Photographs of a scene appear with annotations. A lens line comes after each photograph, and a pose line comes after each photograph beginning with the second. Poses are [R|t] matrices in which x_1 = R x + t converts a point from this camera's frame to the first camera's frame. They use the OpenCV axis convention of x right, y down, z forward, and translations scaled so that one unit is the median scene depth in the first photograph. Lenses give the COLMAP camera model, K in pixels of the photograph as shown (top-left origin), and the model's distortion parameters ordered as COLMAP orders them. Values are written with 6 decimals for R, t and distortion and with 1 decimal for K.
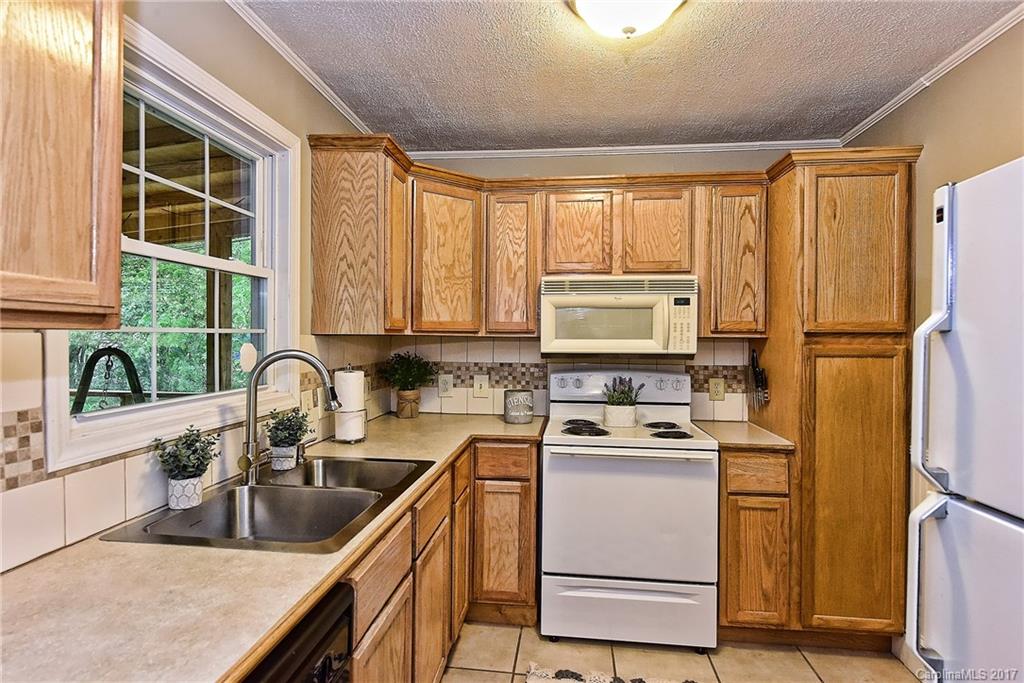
lens RADIAL K [[536.9, 0, 512.2], [0, 536.9, 344.3], [0, 0, 1]] dist [0.001646, 0.000396]
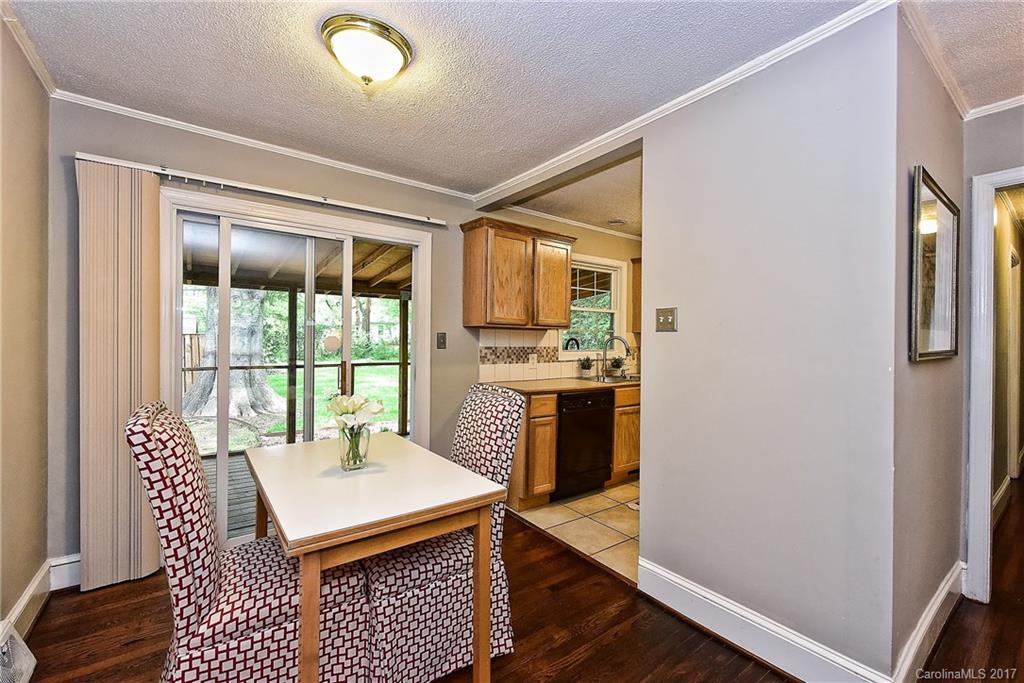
lens RADIAL K [[425.9, 0, 502.5], [0, 425.9, 341.0], [0, 0, 1]] dist [0.014084, -0.000374]
pose [[0.684277, -0.001358, -0.729221, 0.602269], [-0.014101, 0.999787, -0.015094, 0.053062], [0.729086, 0.020612, 0.684112, -0.757743]]
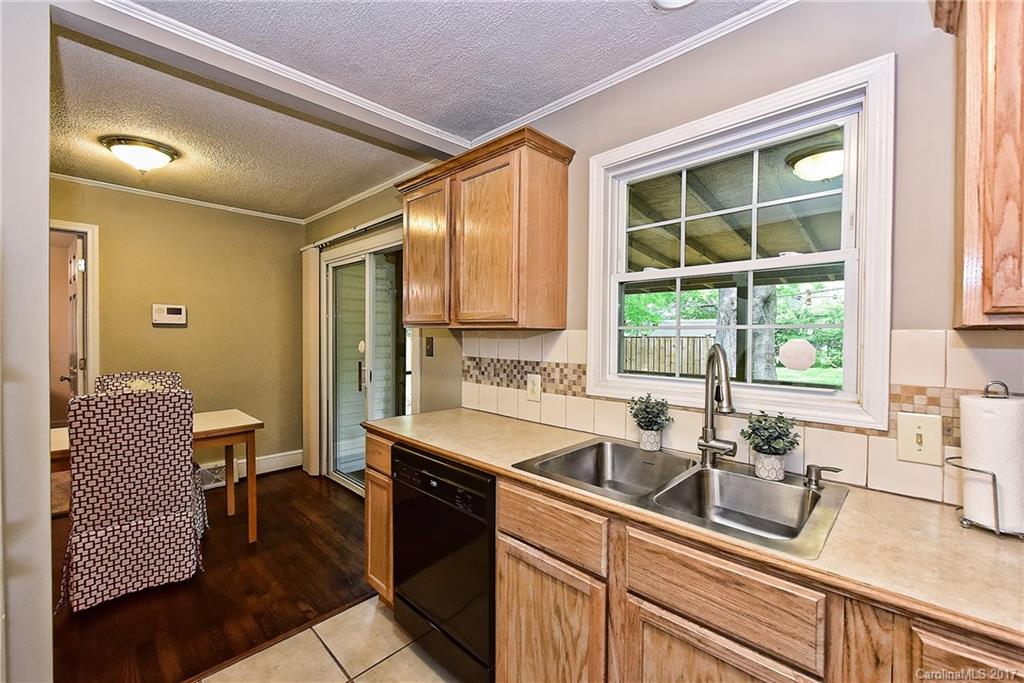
lens RADIAL K [[425.9, 0, 512.3], [0, 425.9, 336.9], [0, 0, 1]] dist [0.014084, -0.000374]
pose [[-0.609882, -0.003255, -0.792486, 0.273934], [-0.021759, 0.999683, 0.012640, -0.003505], [0.792194, 0.024952, -0.609759, 0.729908]]
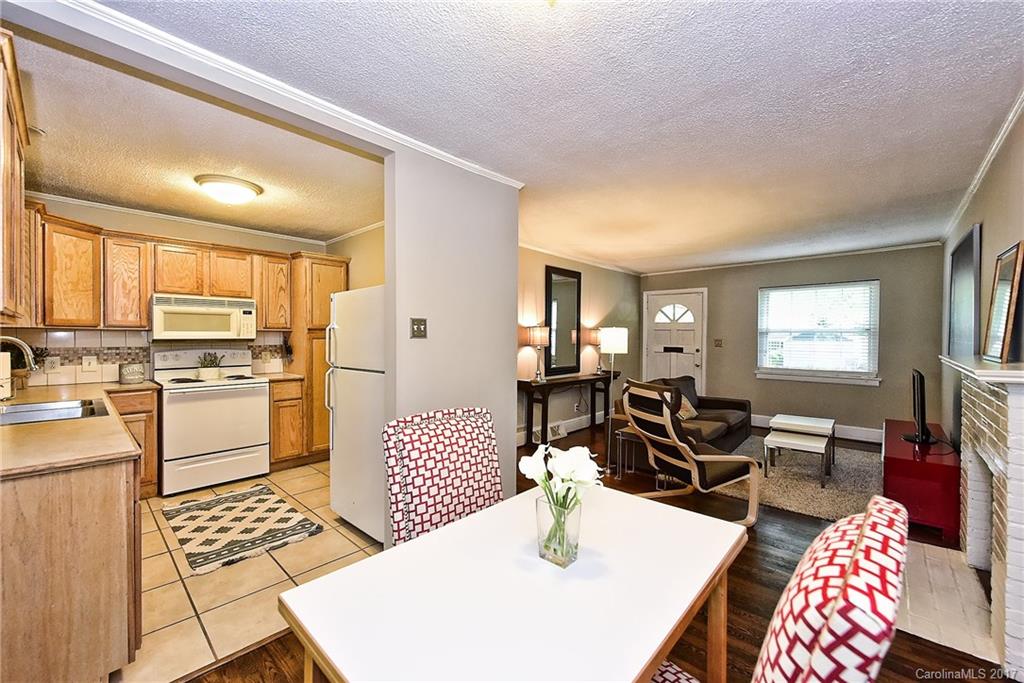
lens RADIAL K [[399.7, 0, 513.3], [0, 399.7, 338.8], [0, 0, 1]] dist [-0.003846, -0.000056]
pose [[0.588553, -0.011427, 0.808378, -0.300597], [0.010529, 0.999924, 0.006469, 0.018969], [-0.808390, 0.004705, 0.588628, -0.669116]]
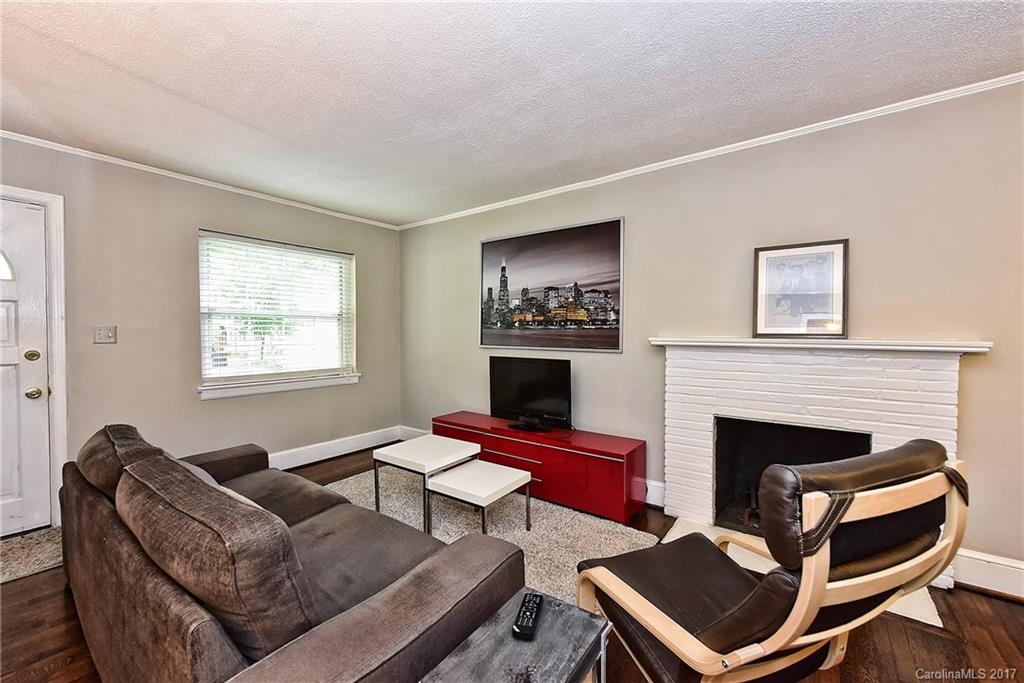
lens RADIAL K [[399.7, 0, 517.7], [0, 399.7, 338.3], [0, 0, 1]] dist [-0.003846, -0.000056]
pose [[-0.864337, -0.015898, 0.502661, 0.902713], [-0.000532, 0.999529, 0.030697, 0.049248], [-0.502912, 0.026265, -0.863938, 0.086688]]
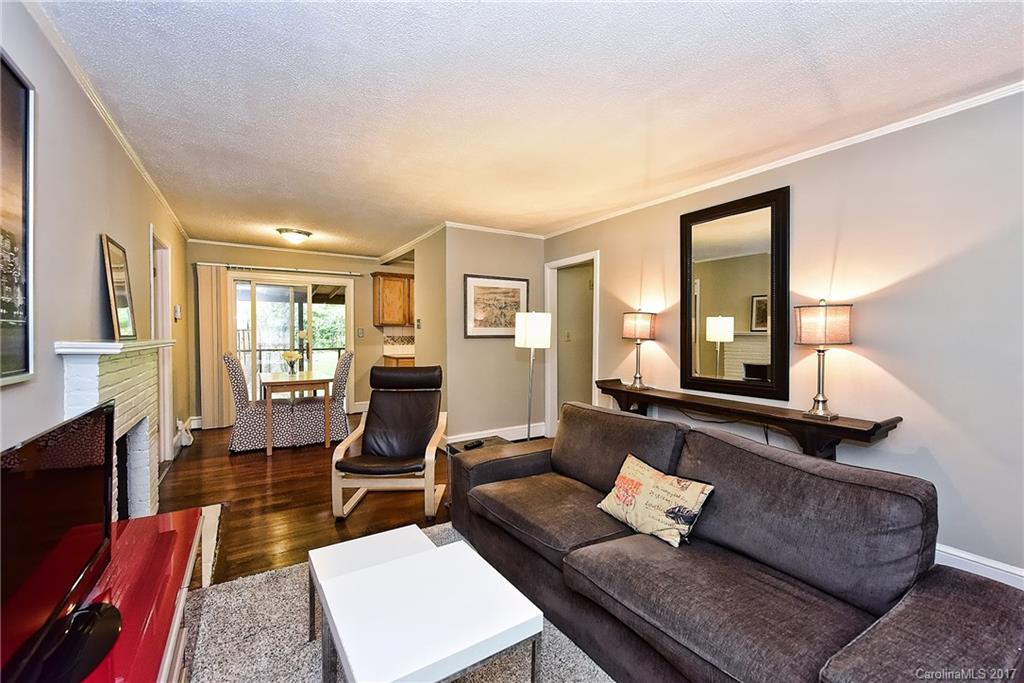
lens RADIAL K [[425.9, 0, 515.7], [0, 425.9, 342.3], [0, 0, 1]] dist [0.014084, -0.000374]
pose [[0.631338, 0.010058, -0.775442, 2.063585], [-0.007613, 0.999948, 0.006772, 0.067943], [0.775470, 0.001628, 0.631382, -0.906588]]
